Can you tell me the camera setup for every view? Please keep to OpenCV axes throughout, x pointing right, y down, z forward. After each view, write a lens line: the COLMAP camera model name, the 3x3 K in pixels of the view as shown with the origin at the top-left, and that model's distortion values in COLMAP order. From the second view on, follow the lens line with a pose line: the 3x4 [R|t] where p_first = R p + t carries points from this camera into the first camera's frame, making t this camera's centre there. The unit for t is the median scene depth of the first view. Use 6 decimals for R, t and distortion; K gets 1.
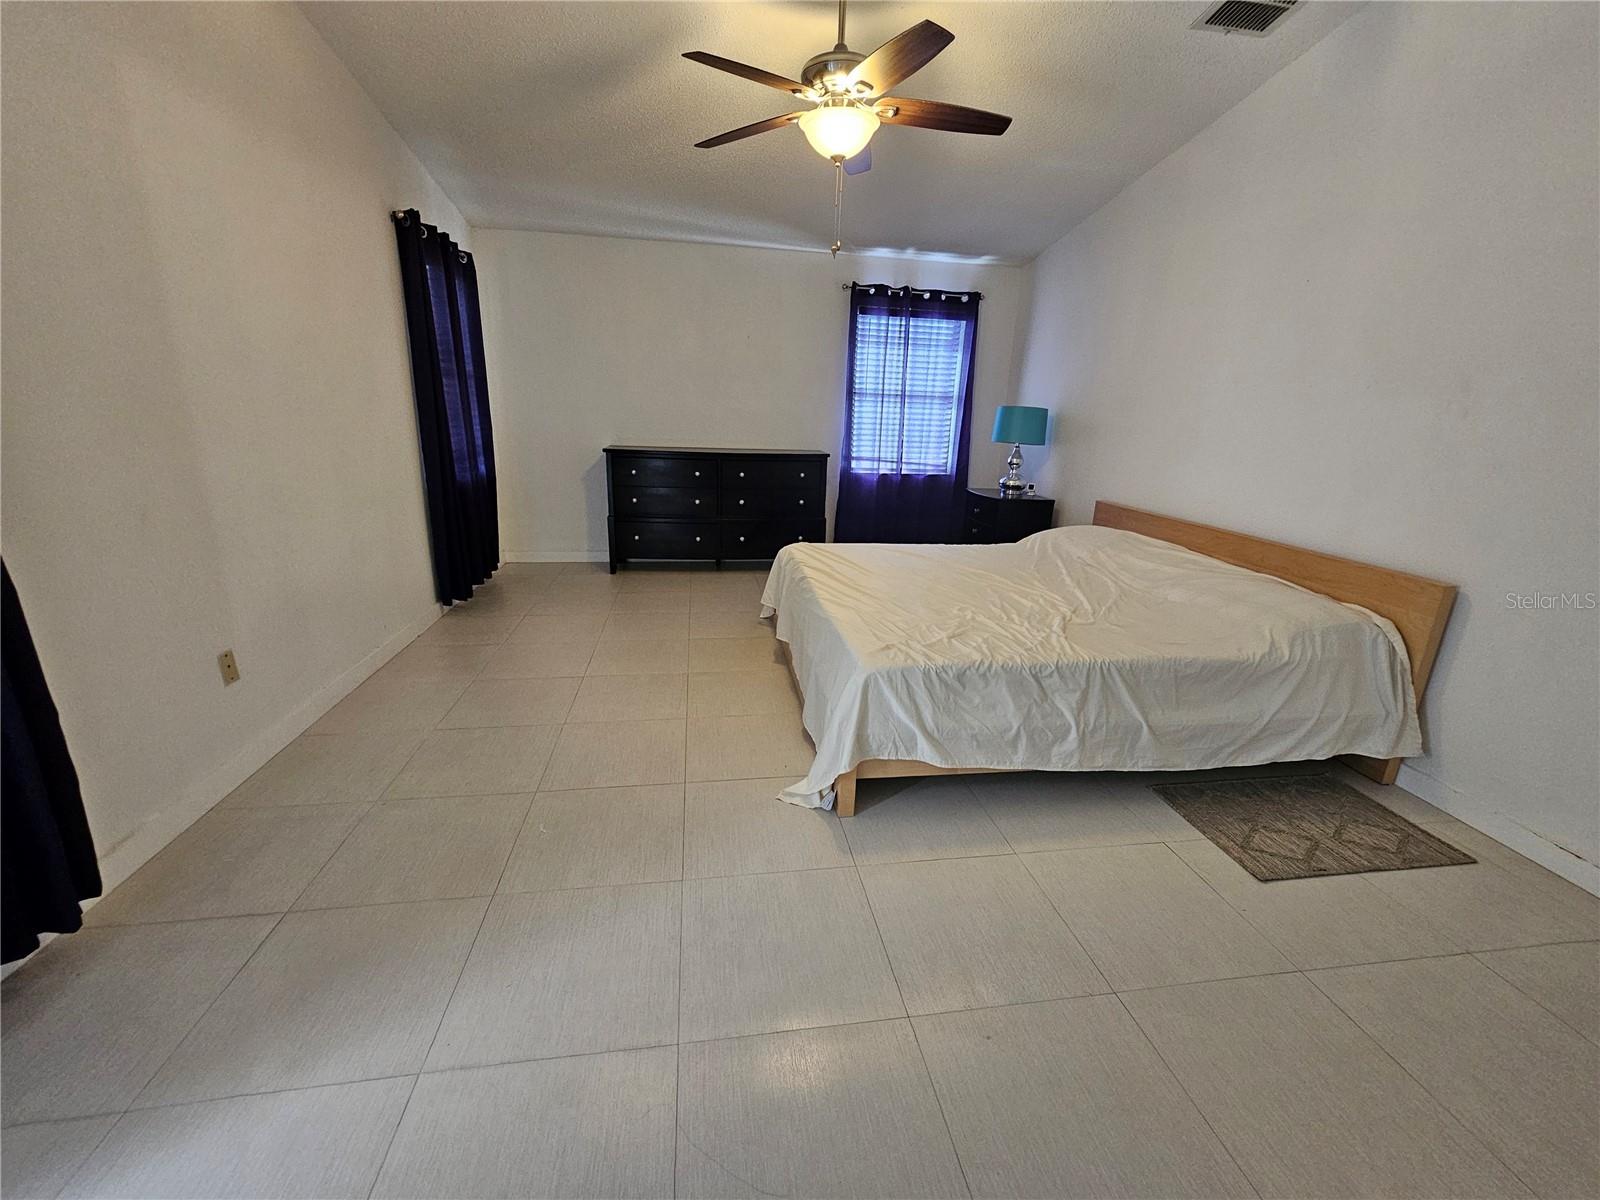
lens RADIAL K [[652.1, 0, 805.5], [0, 652.1, 599.1], [0, 0, 1]] dist [-0.001408, -0.001868]
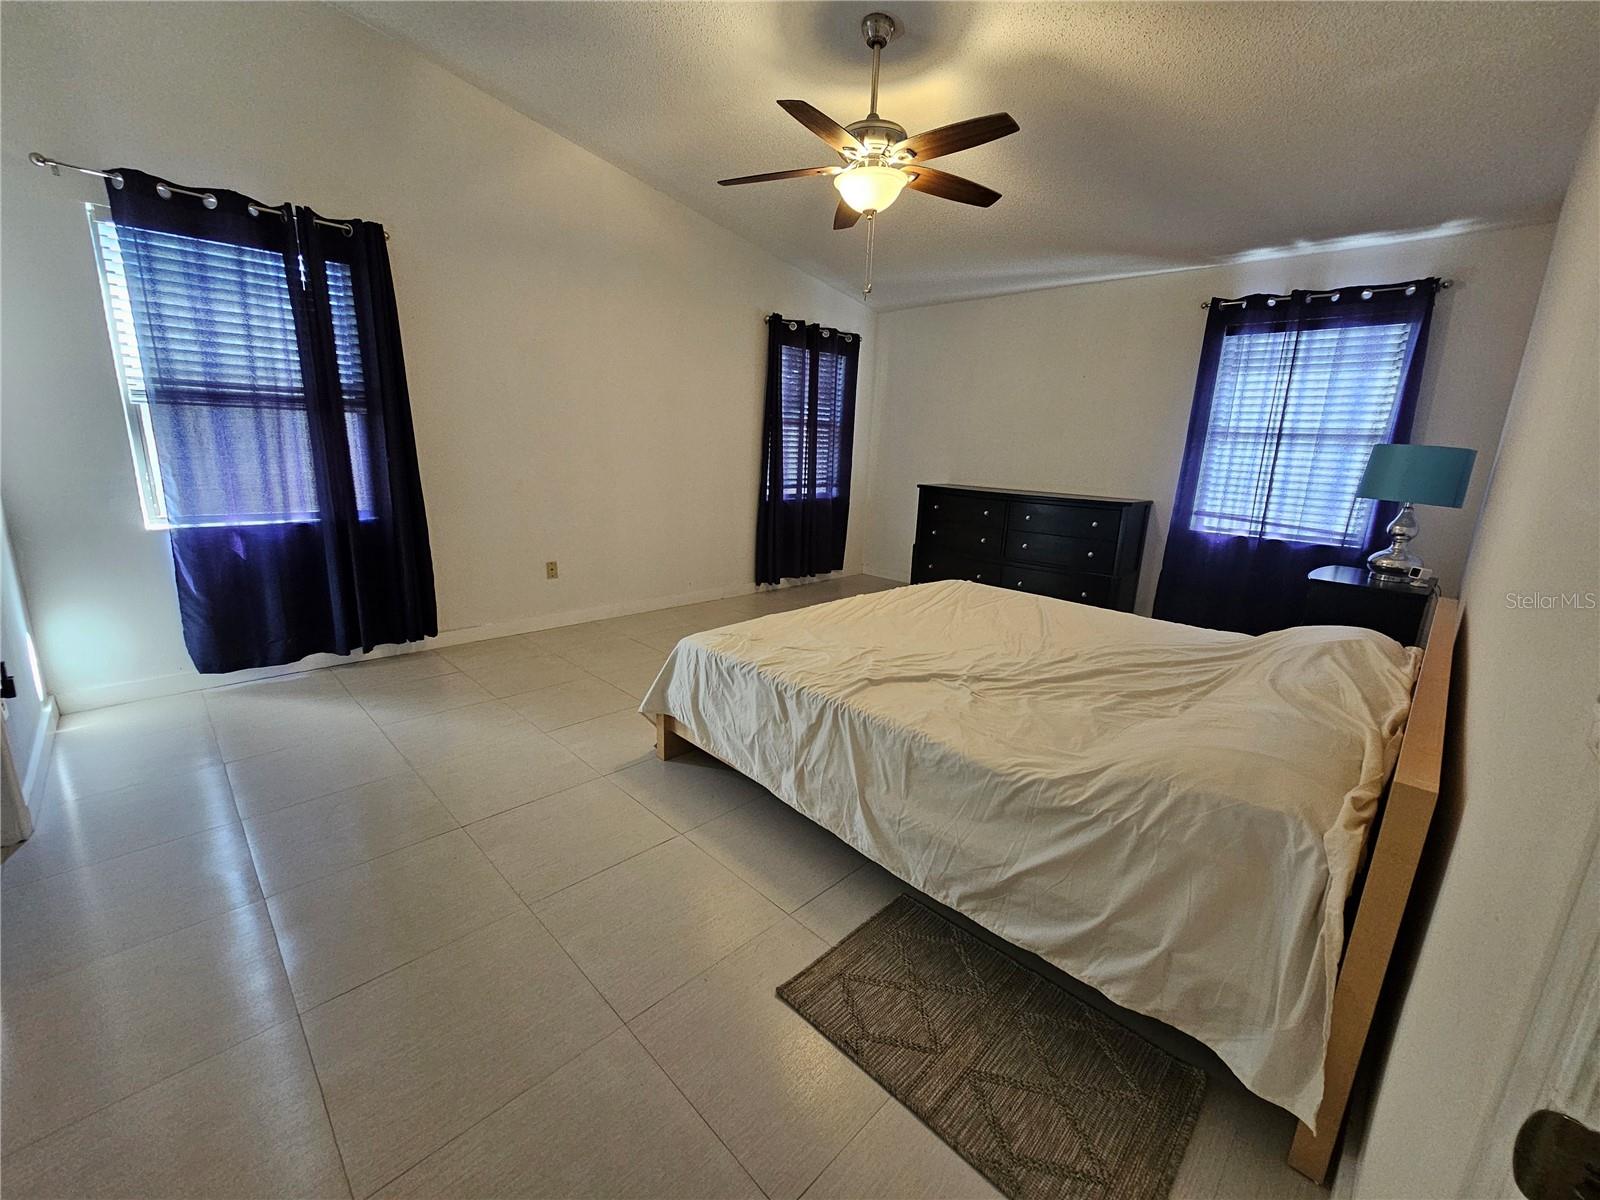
lens RADIAL K [[652.1, 0, 805.4], [0, 652.1, 600.4], [0, 0, 1]] dist [-0.001408, -0.001868]
pose [[0.593440, 0.177250, -0.785118, 0.472365], [-0.243674, 0.969239, 0.034633, -0.025036], [0.767106, 0.170760, 0.618376, 0.169984]]
